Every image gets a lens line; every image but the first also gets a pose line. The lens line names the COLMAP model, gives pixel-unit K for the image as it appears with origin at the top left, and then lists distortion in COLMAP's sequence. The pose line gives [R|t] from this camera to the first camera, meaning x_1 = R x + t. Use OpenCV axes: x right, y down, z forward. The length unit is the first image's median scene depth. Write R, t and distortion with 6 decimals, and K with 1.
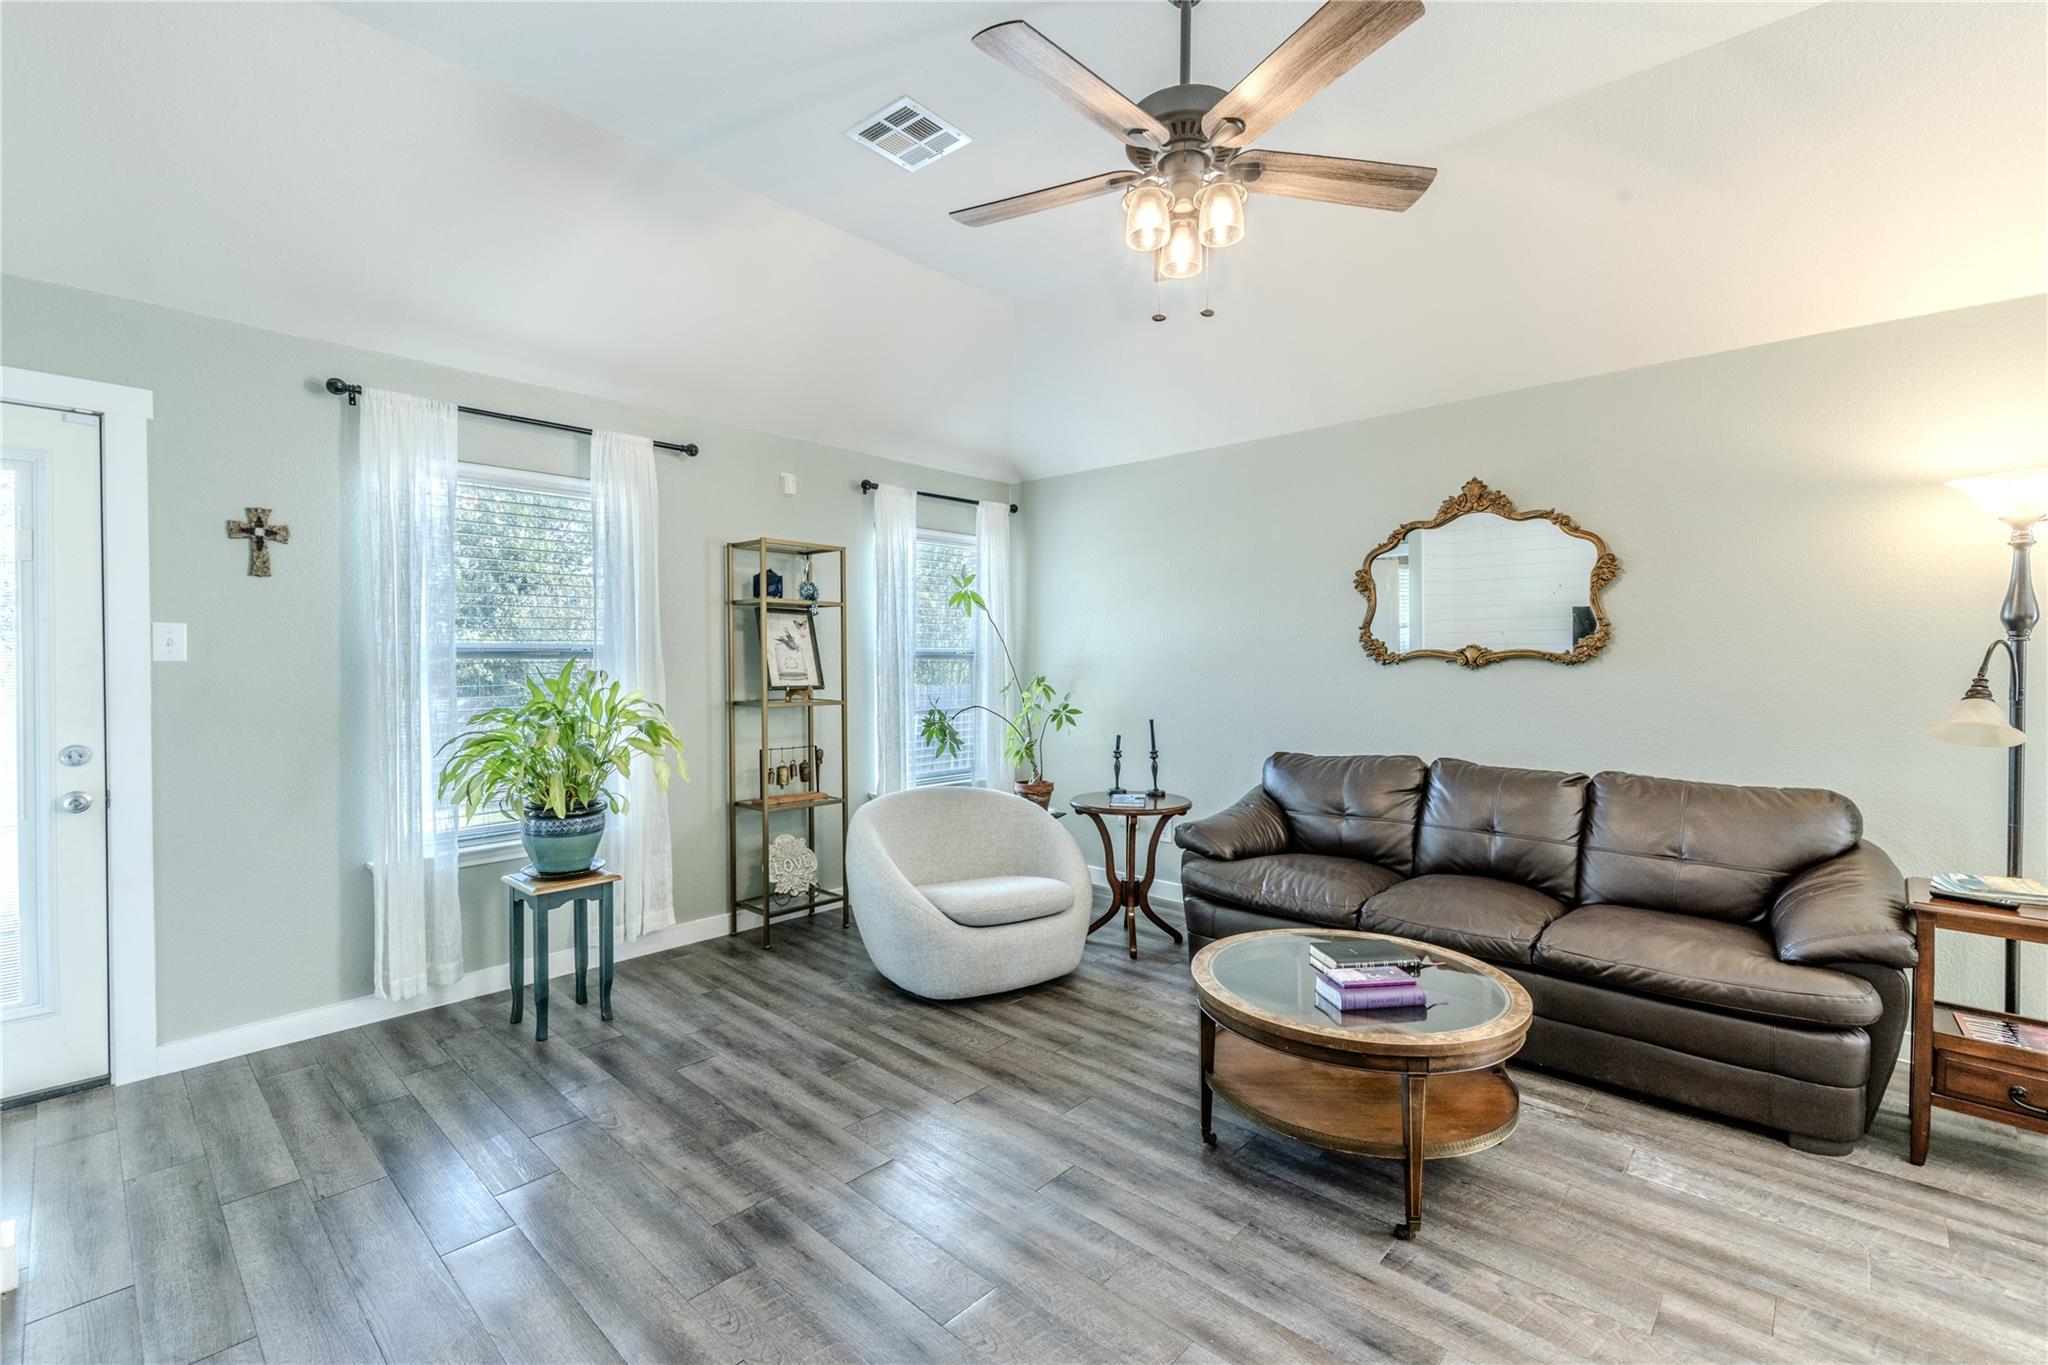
lens RADIAL K [[887.8, 0, 1034.7], [0, 887.8, 670.8], [0, 0, 1]] dist [-0.000530, -0.000620]
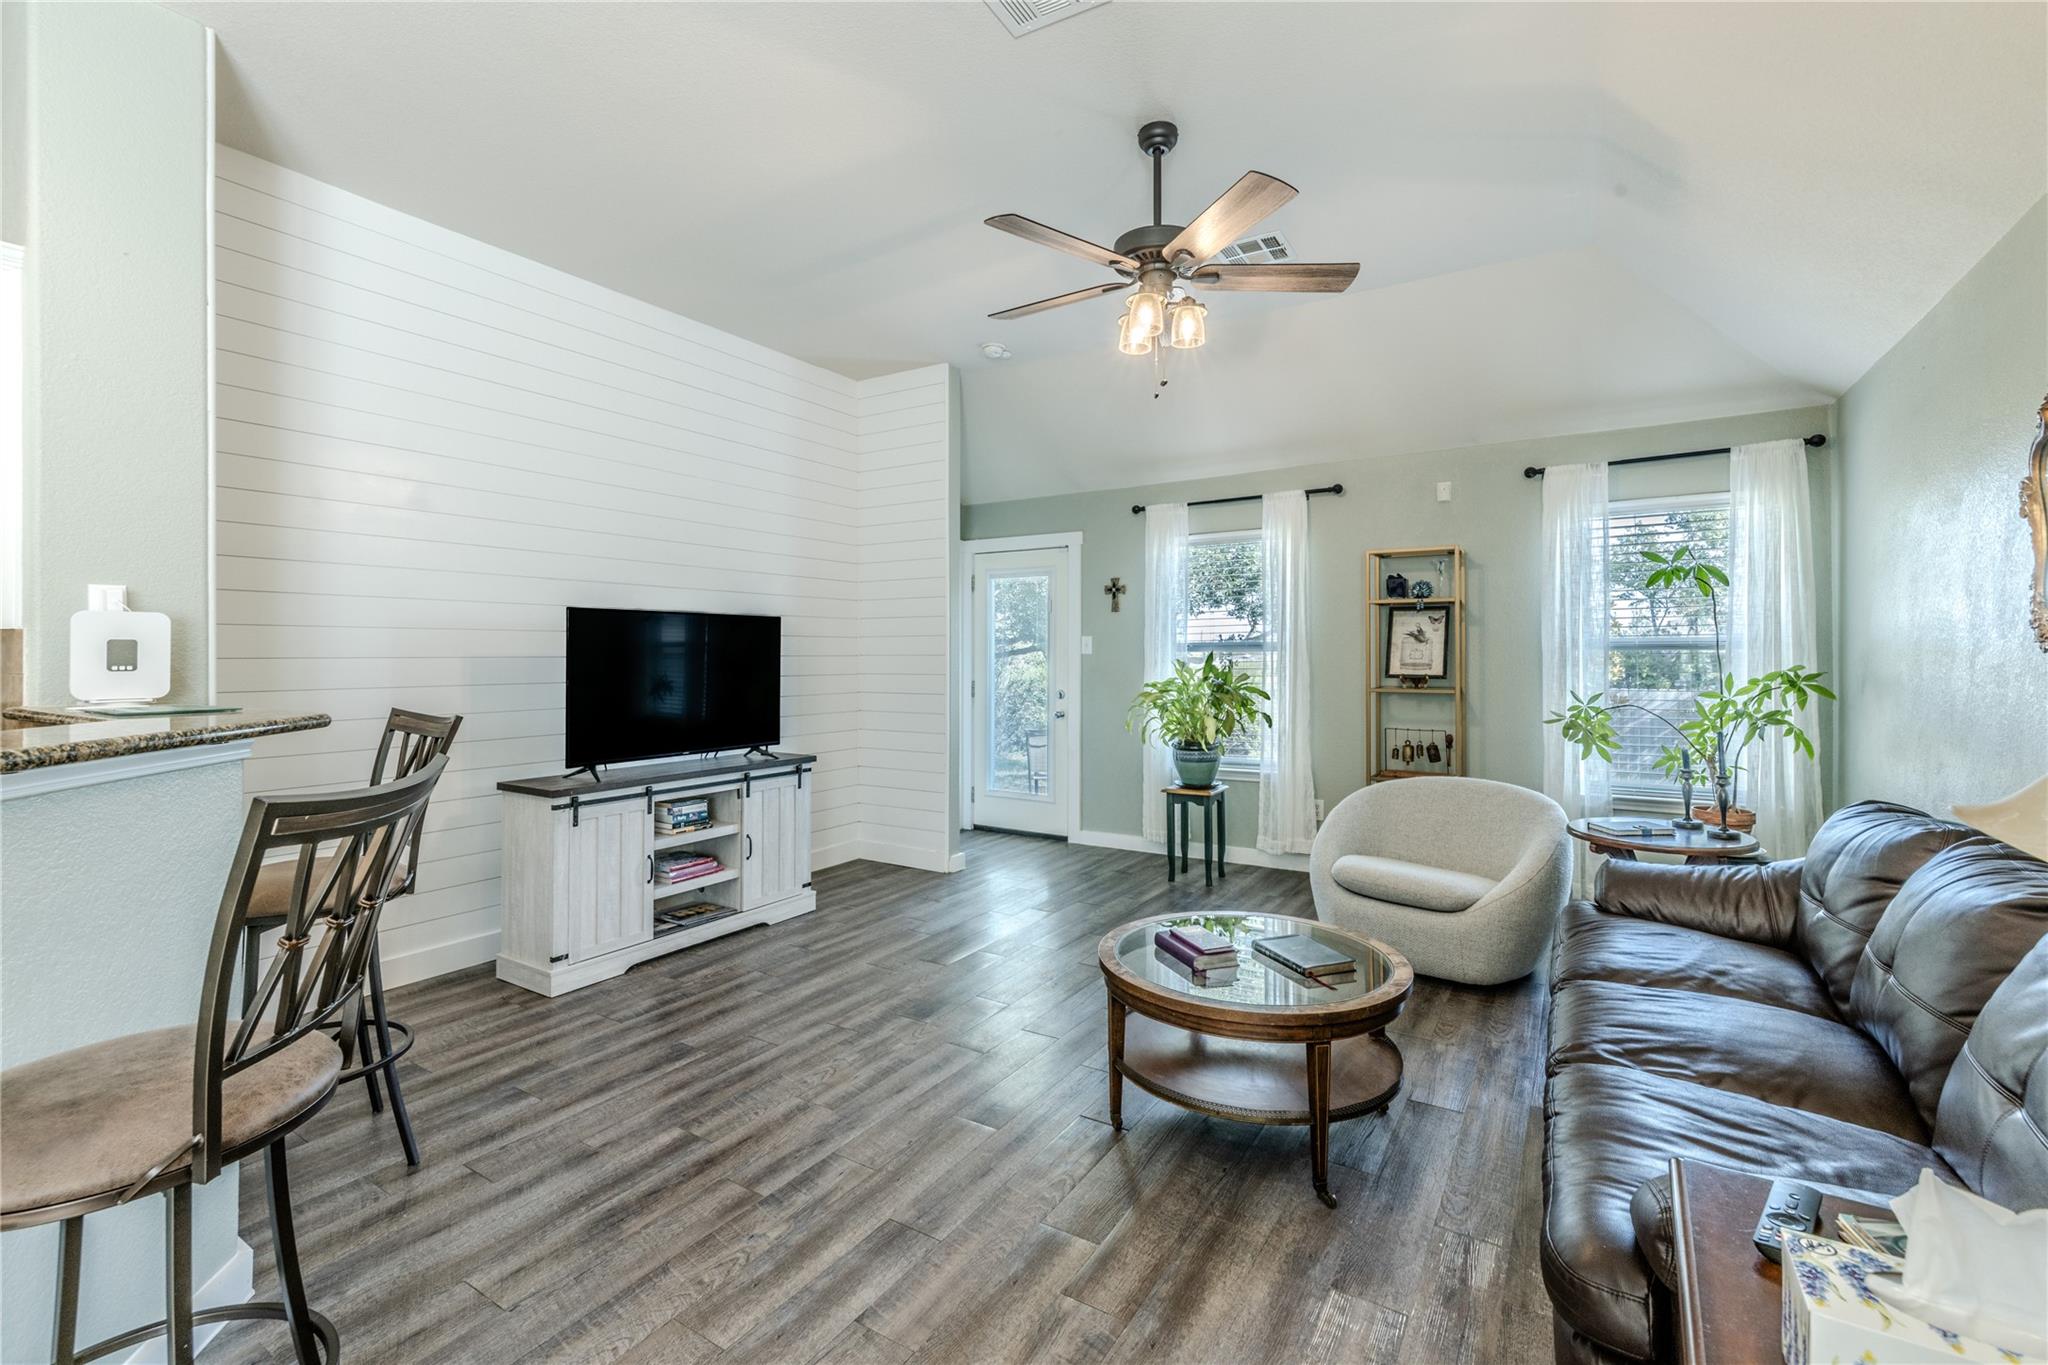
lens RADIAL K [[887.8, 0, 1025.5], [0, 887.8, 661.4], [0, 0, 1]] dist [-0.000530, -0.000620]
pose [[0.182008, 0.004896, -0.983285, 0.880547], [-0.009026, 0.999954, 0.003309, 0.000524], [0.983256, 0.008273, 0.182044, 0.362372]]
